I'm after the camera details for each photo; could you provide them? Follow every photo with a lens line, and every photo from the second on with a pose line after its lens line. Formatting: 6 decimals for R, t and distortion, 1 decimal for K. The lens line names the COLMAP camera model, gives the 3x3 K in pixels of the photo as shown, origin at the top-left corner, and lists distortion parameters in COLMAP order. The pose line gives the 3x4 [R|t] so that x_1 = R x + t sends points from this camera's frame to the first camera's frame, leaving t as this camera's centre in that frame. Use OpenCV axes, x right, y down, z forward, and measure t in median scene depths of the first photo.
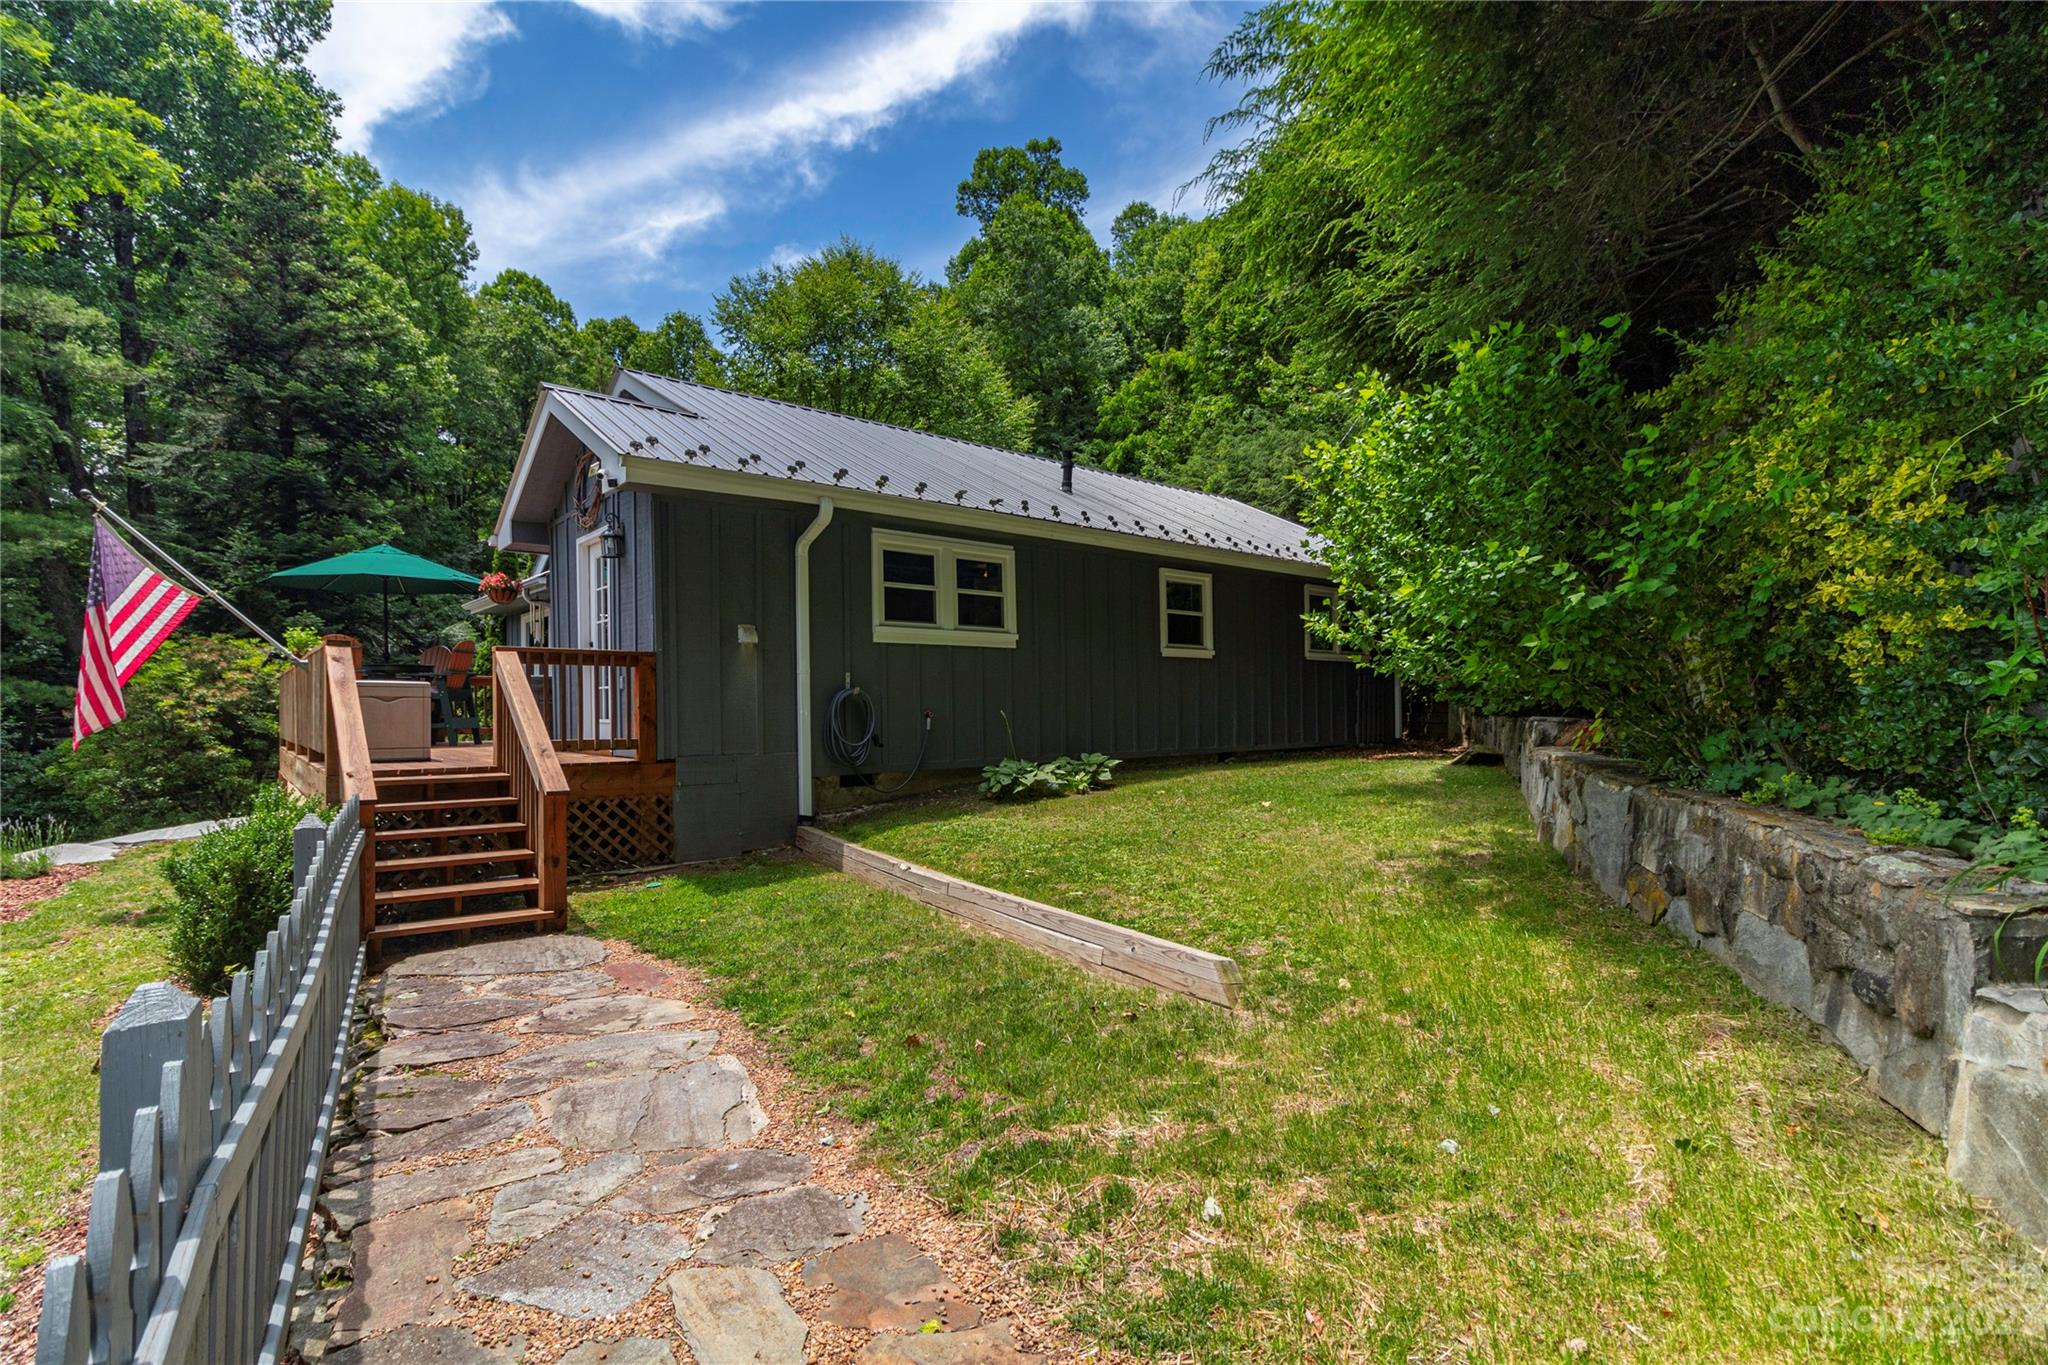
lens RADIAL K [[967.3, 0, 1020.2], [0, 967.3, 719.7], [0, 0, 1]] dist [-0.002079, -0.000659]
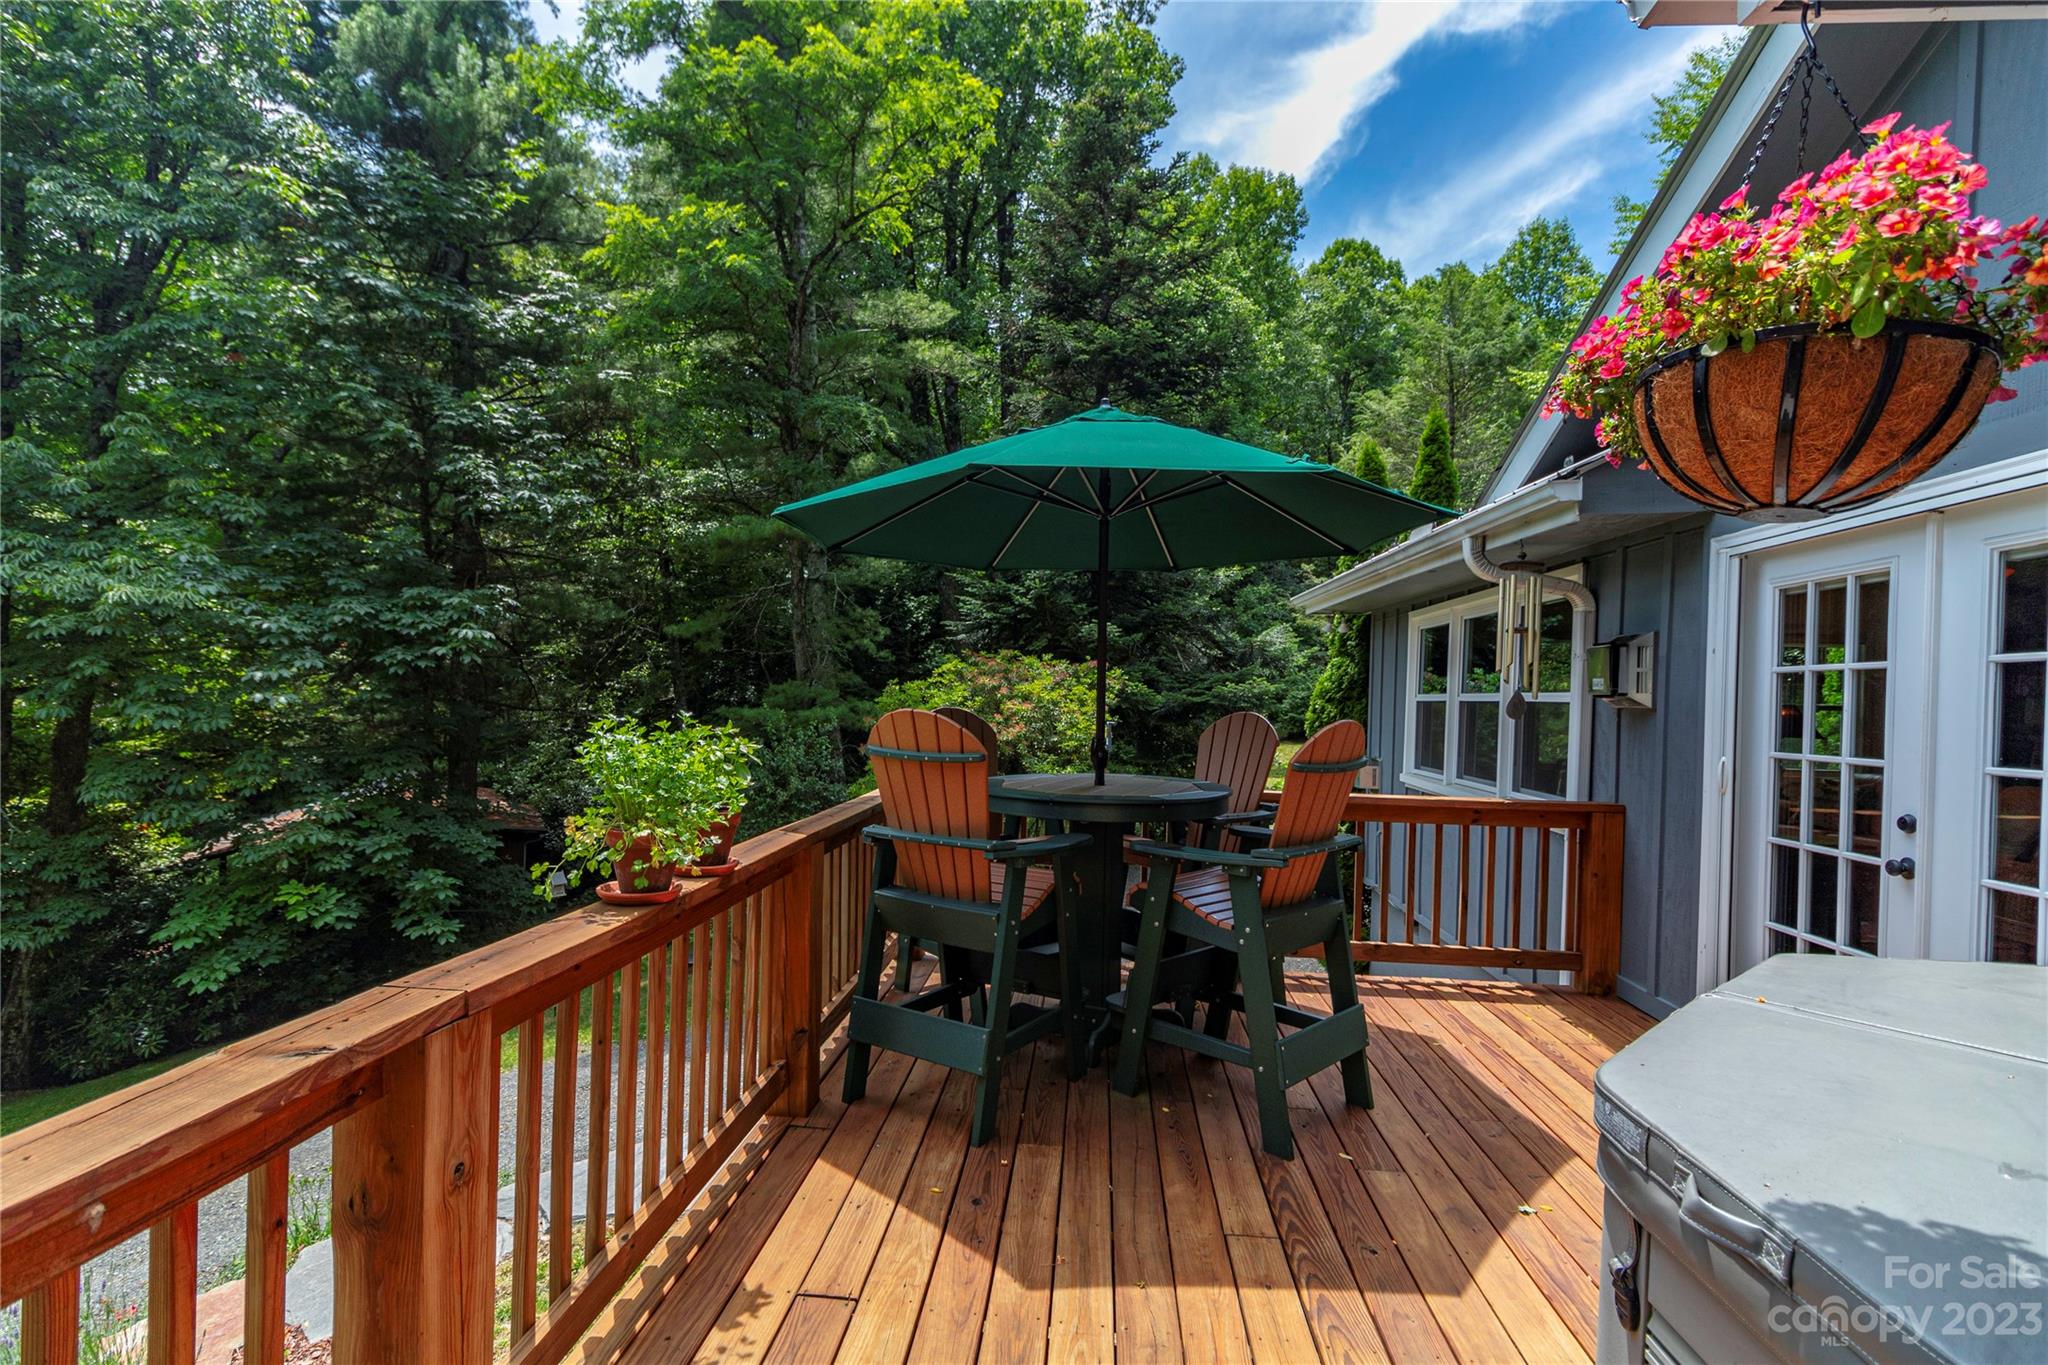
lens RADIAL K [[967.3, 0, 1020.2], [0, 967.3, 719.7], [0, 0, 1]] dist [-0.002079, -0.000659]
pose [[0.712313, 0.039485, -0.700750, -0.240402], [-0.034110, 0.999184, 0.021627, -0.045374], [0.701032, 0.008497, 0.713079, 0.403843]]
